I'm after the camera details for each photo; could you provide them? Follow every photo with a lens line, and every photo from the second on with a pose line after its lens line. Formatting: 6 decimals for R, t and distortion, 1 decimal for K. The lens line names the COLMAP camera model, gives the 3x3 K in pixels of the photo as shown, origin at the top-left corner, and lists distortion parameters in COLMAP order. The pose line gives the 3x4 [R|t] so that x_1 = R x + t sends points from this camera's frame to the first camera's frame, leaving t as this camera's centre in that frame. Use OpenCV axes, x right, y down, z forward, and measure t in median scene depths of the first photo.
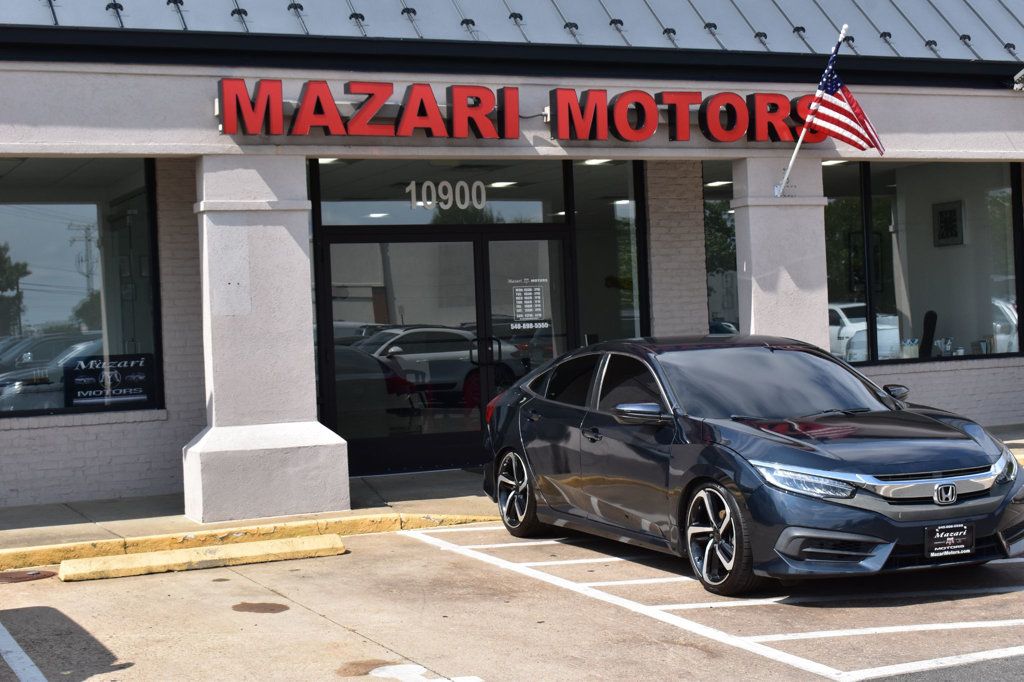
lens RADIAL K [[1630.6, 0, 512.0], [0, 1630.6, 341.0], [0, 0, 1]] dist [0.001434, 0.037845]
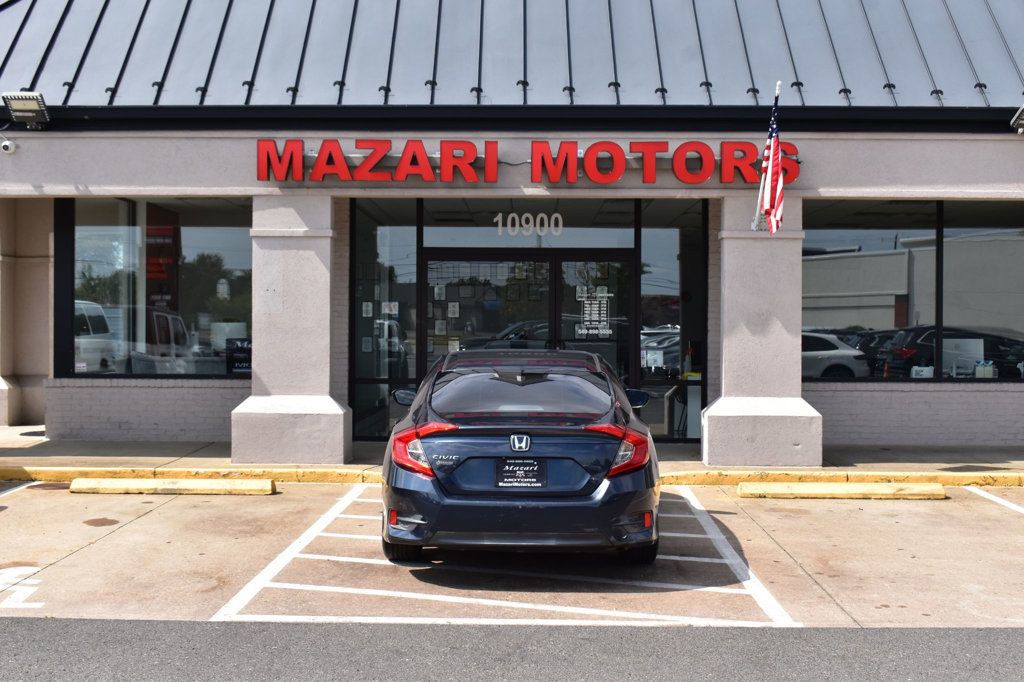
lens RADIAL K [[1324.0, 0, 512.0], [0, 1324.0, 341.0], [0, 0, 1]] dist [-0.037345, -0.024346]
pose [[0.899133, 0.050982, -0.434695, 0.470418], [-0.046783, 0.998698, 0.020361, -0.023788], [0.435167, 0.002030, 0.900347, 0.092382]]
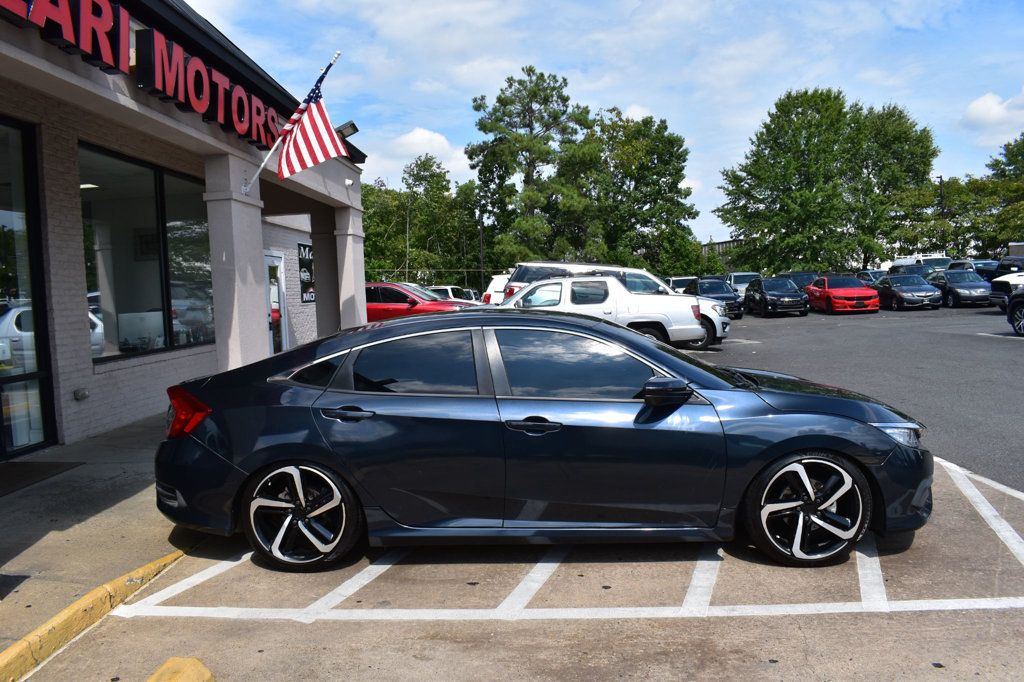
lens RADIAL K [[791.0, 0, 512.0], [0, 791.0, 341.0], [0, 0, 1]] dist [-0.108400, 0.010429]
pose [[0.446815, -0.033211, 0.894010, -0.254186], [0.031135, 0.999283, 0.021561, 0.004639], [-0.894084, 0.018201, 0.447528, 0.678640]]
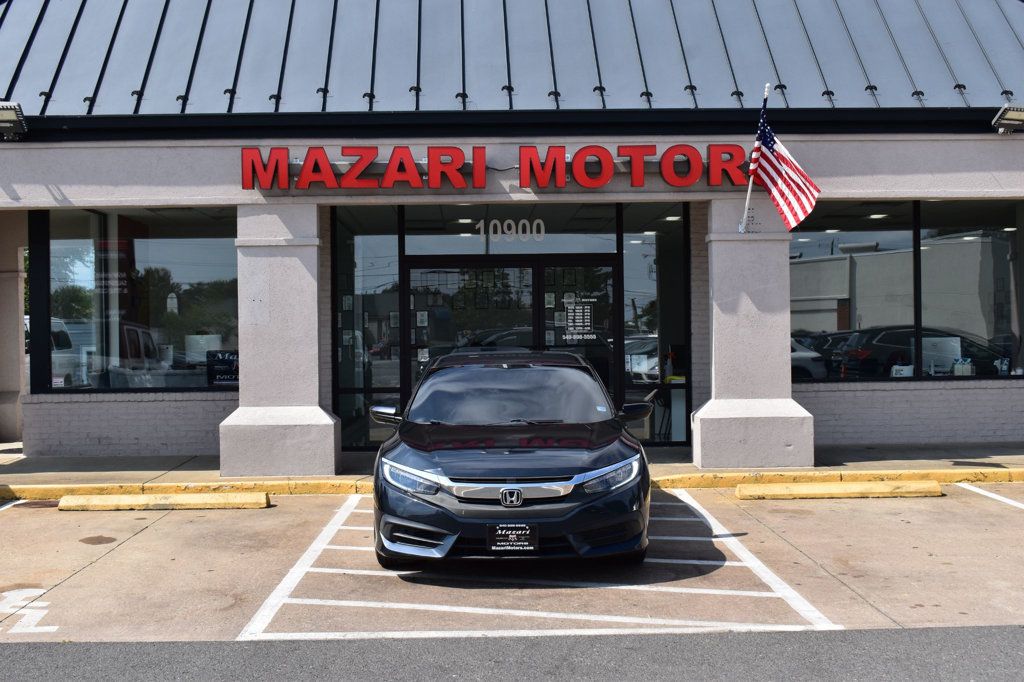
lens RADIAL K [[1299.1, 0, 512.0], [0, 1299.1, 341.0], [0, 0, 1]] dist [-0.036655, -0.026298]
pose [[0.918227, 0.031288, -0.394816, 0.424968], [-0.029194, 0.999510, 0.011311, -0.019193], [0.394976, 0.001140, 0.918691, 0.099836]]
